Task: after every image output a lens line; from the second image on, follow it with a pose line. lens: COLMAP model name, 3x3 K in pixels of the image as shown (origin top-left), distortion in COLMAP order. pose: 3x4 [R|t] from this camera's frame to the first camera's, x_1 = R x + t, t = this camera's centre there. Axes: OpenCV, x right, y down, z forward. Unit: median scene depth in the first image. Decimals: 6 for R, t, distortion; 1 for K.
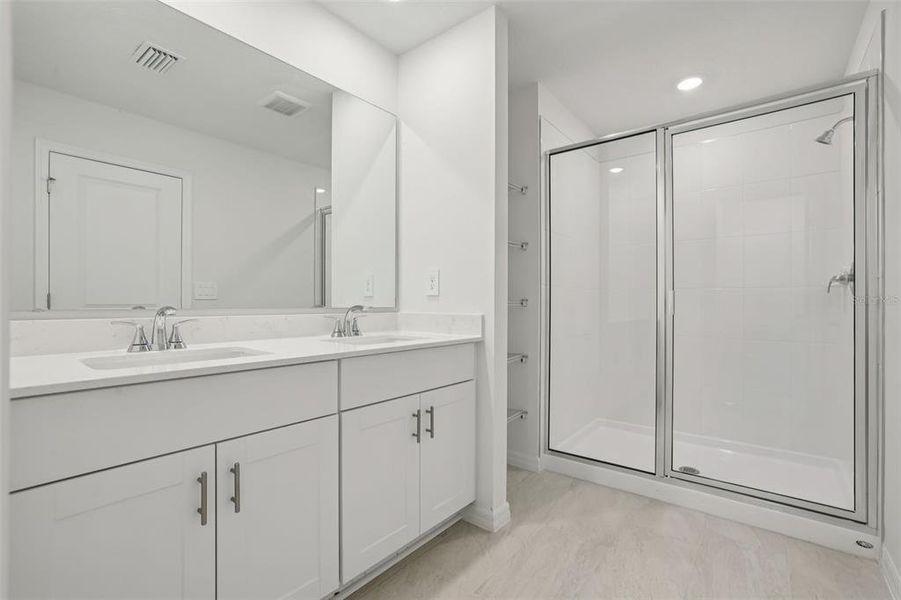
lens RADIAL K [[399.5, 0, 431.5], [0, 399.5, 307.2], [0, 0, 1]] dist [0.011857, 0.000082]
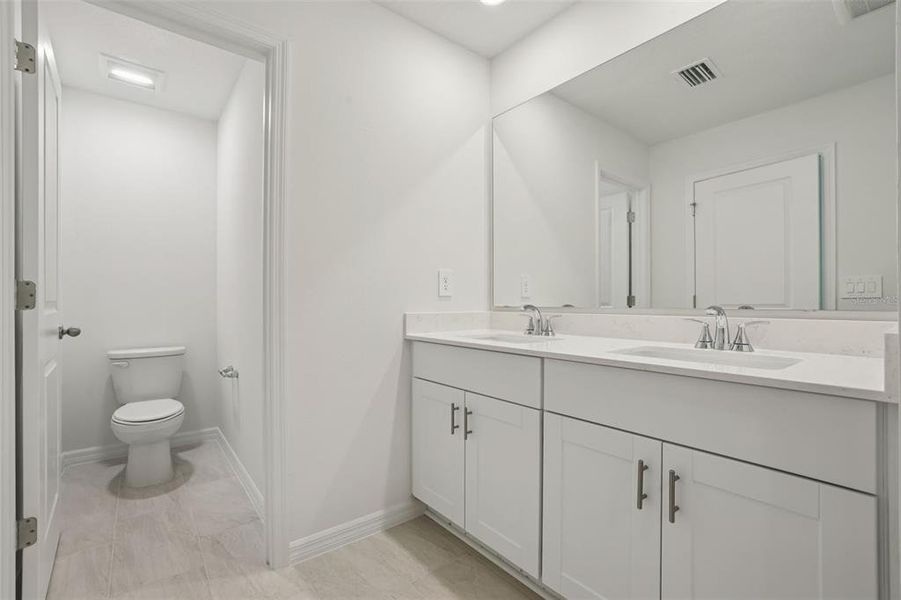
lens RADIAL K [[411.9, 0, 450.5], [0, 411.9, 300.0], [0, 0, 1]] dist [-0.016586, 0.000268]
pose [[-0.188030, -0.008740, -0.982124, 0.667264], [-0.010673, 0.999920, -0.006855, -0.005082], [0.982105, 0.009193, -0.188108, 0.767129]]
